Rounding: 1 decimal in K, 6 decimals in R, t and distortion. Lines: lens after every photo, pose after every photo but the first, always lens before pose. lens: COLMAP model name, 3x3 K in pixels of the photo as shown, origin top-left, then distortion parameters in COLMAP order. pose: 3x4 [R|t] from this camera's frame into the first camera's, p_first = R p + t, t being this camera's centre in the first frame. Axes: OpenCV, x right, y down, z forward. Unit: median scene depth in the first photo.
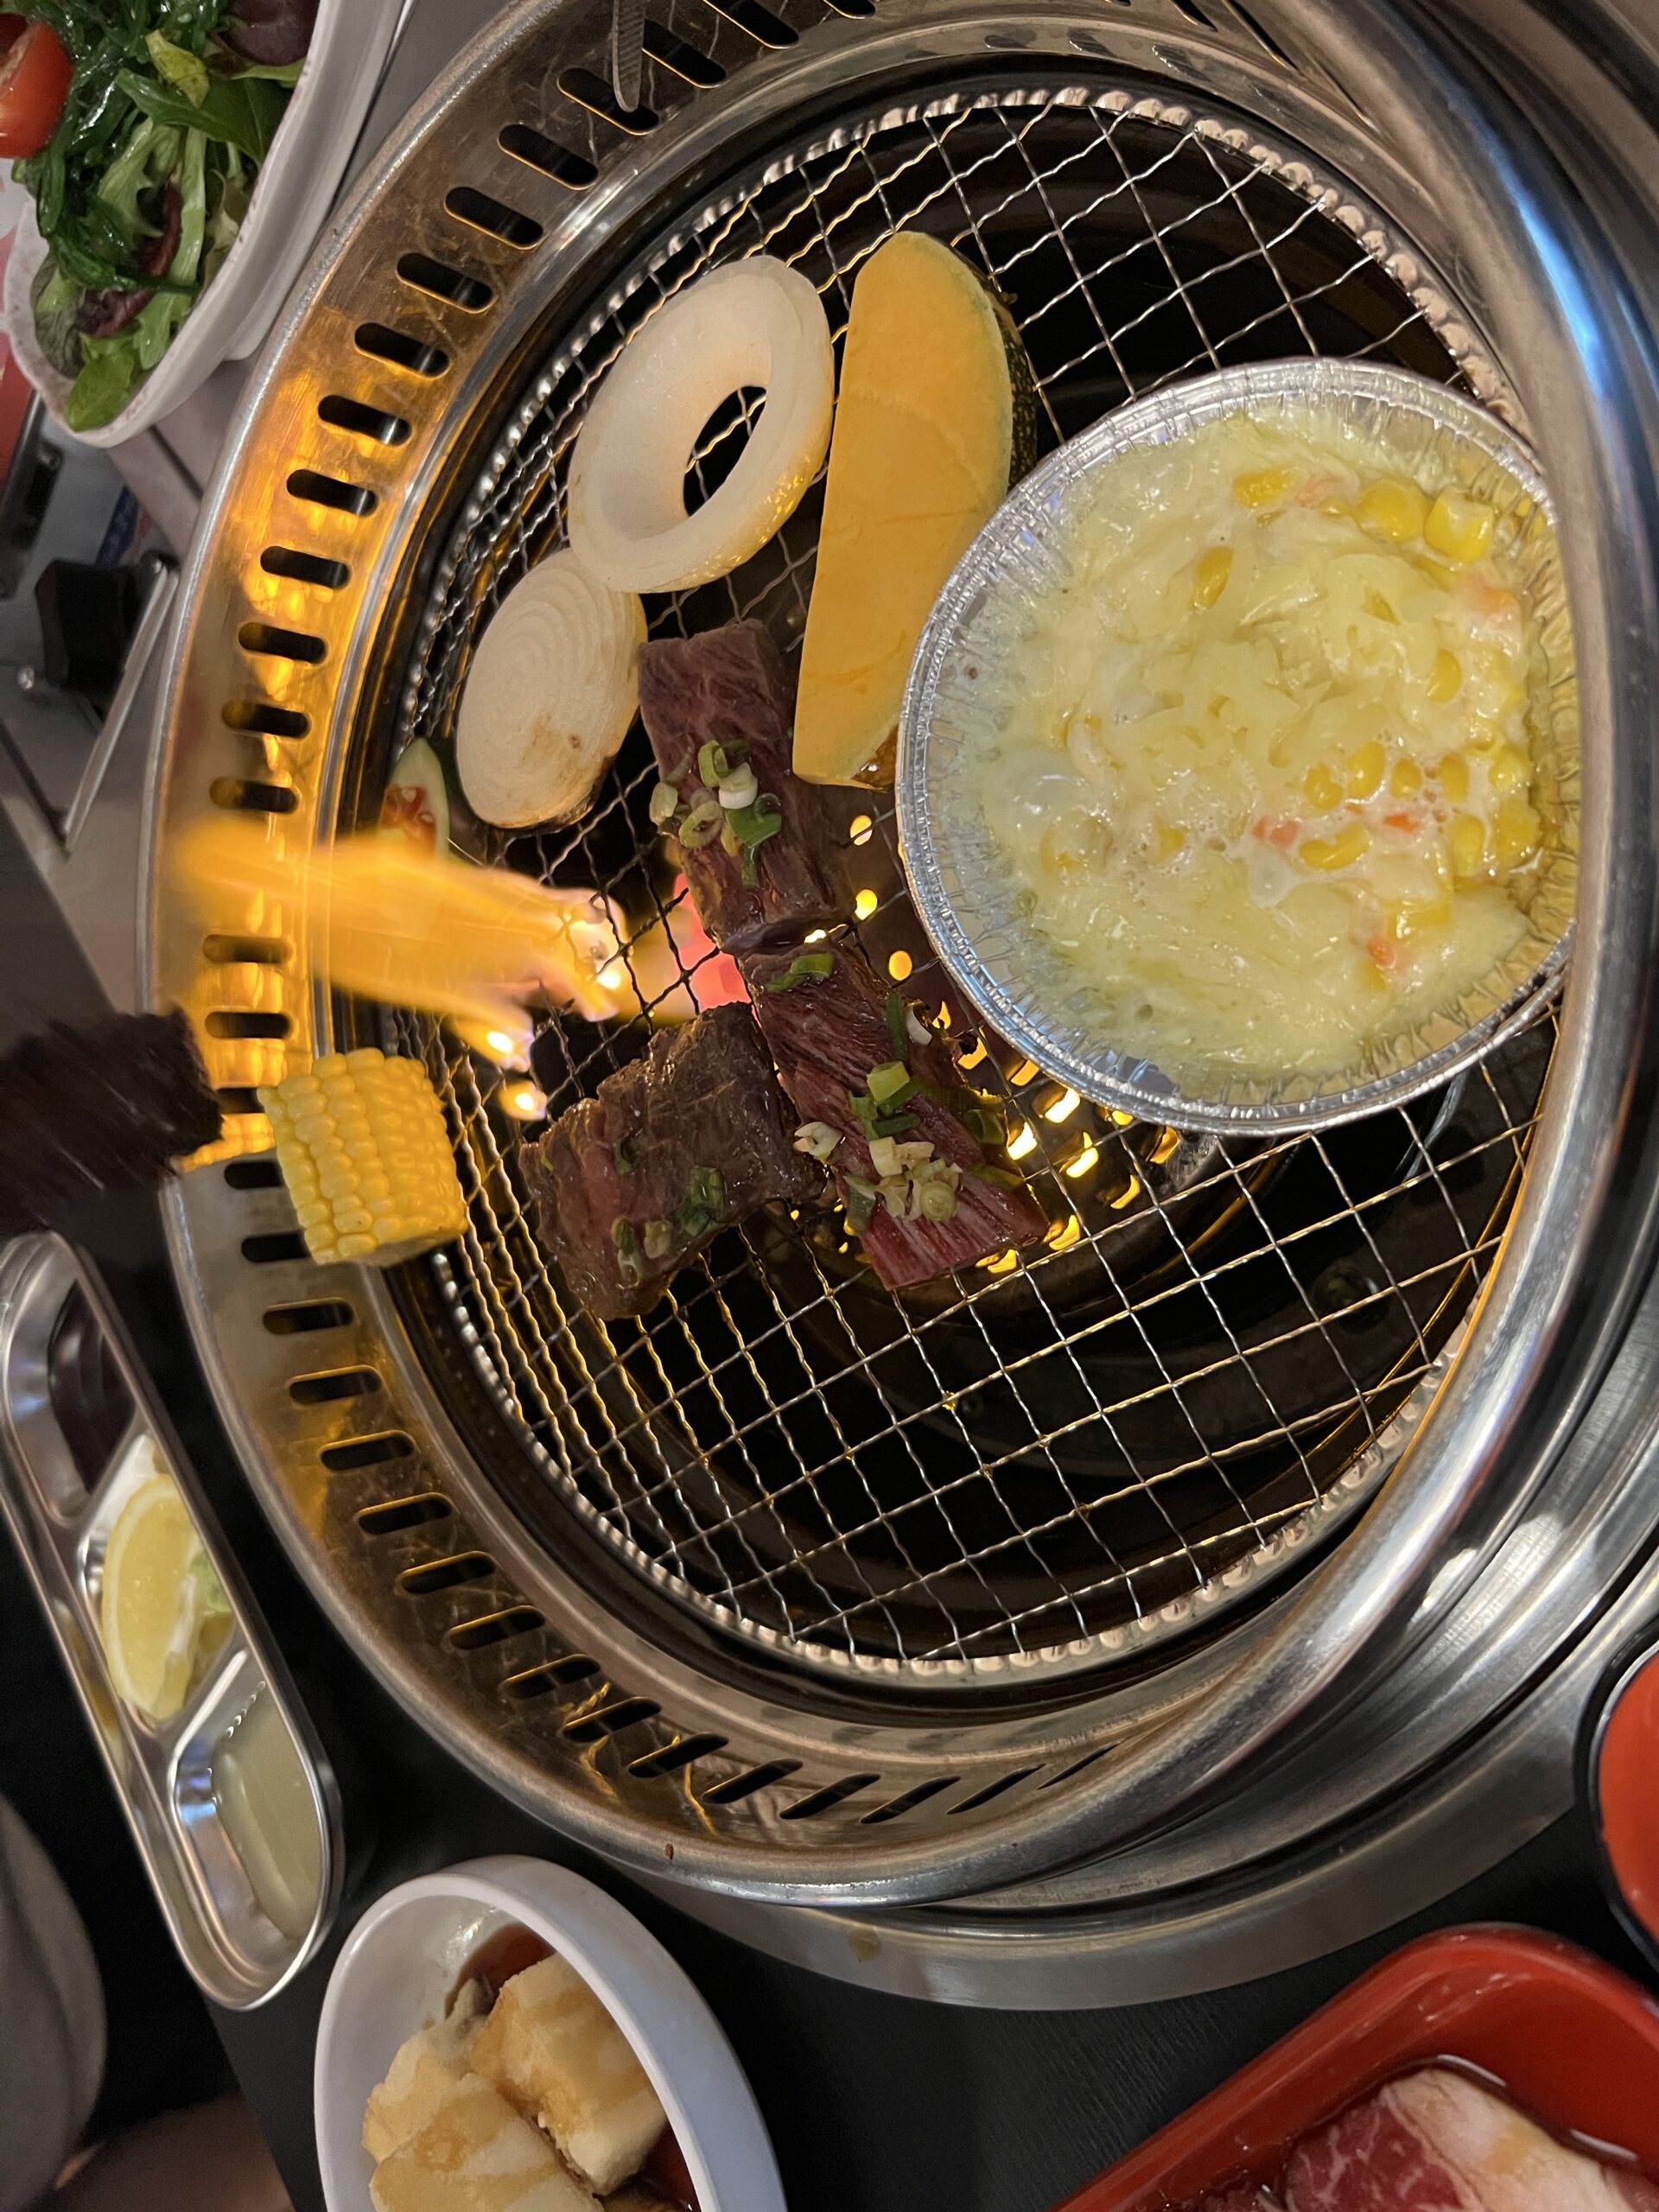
lens RADIAL K [[1688.4, 0, 826.9], [0, 1688.4, 1135.7], [0, 0, 1]] dist [0.004505, -0.035767]
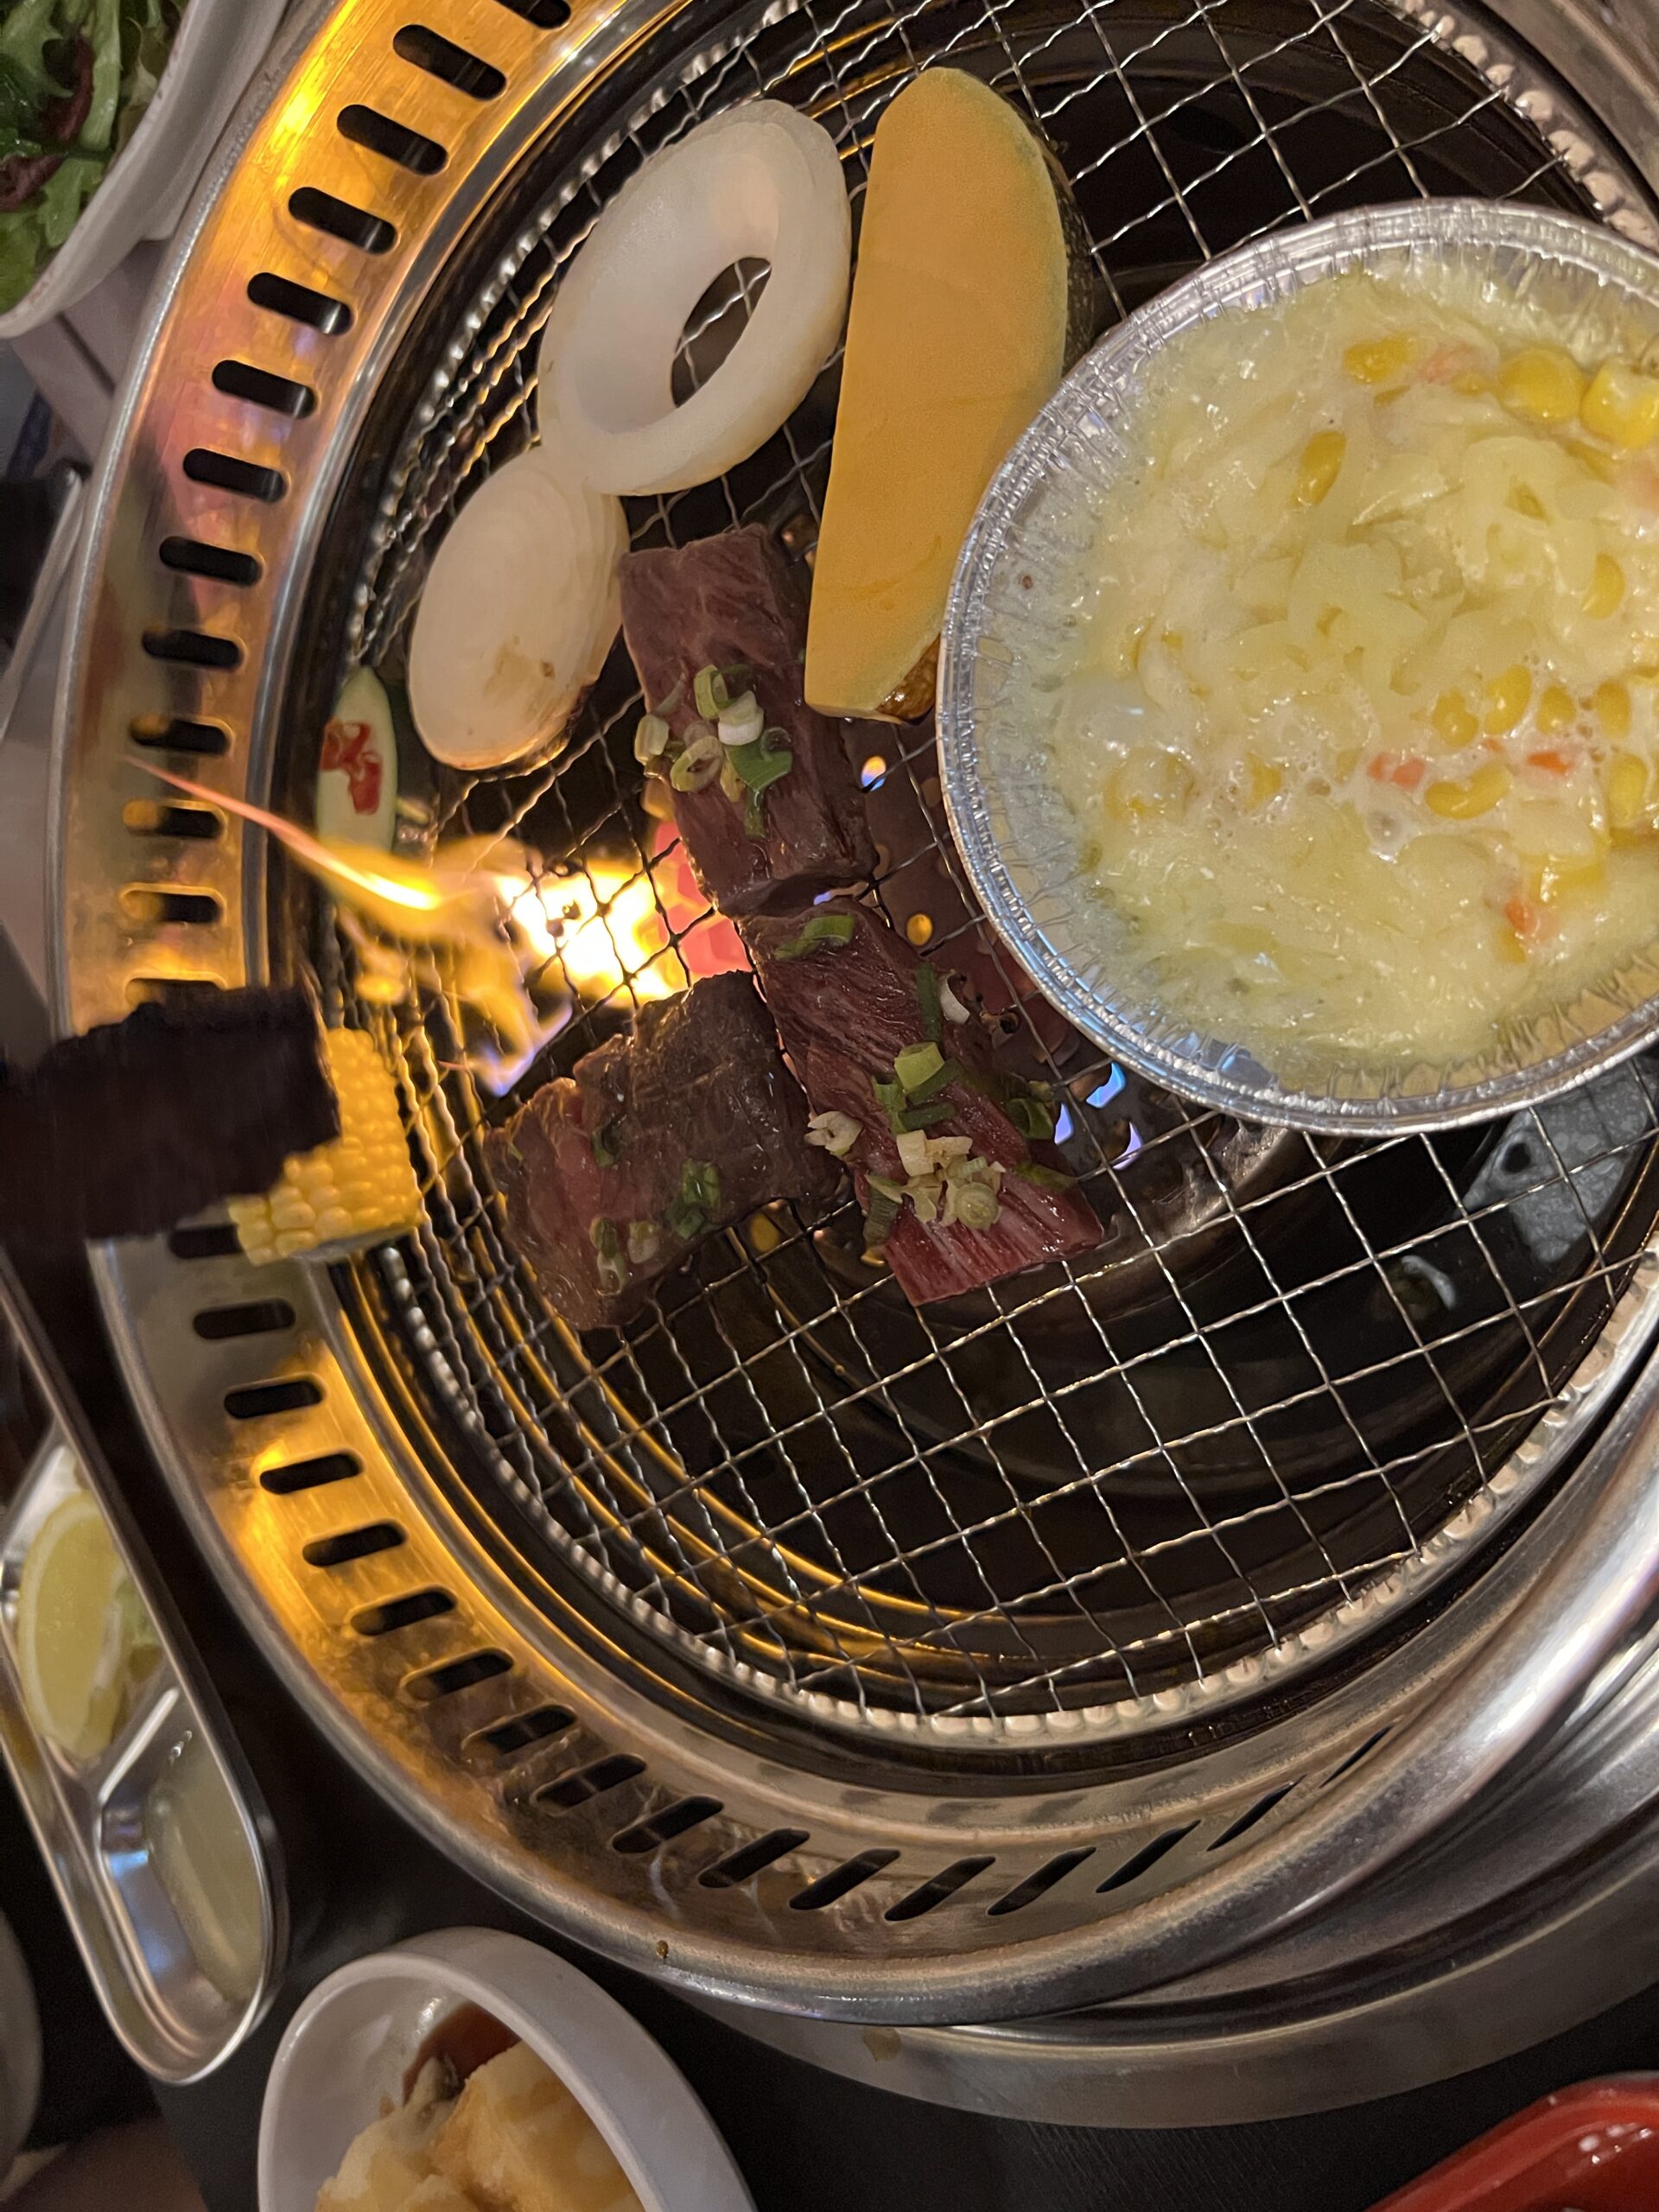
lens RADIAL K [[1683.2, 0, 832.0], [0, 1683.2, 1142.1], [0, 0, 1]] dist [-0.006045, -0.011547]
pose [[0.999481, 0.001248, 0.032192, -0.033600], [-0.002143, 0.999612, 0.027785, -0.015856], [-0.032144, -0.027839, 0.999095, 0.139208]]
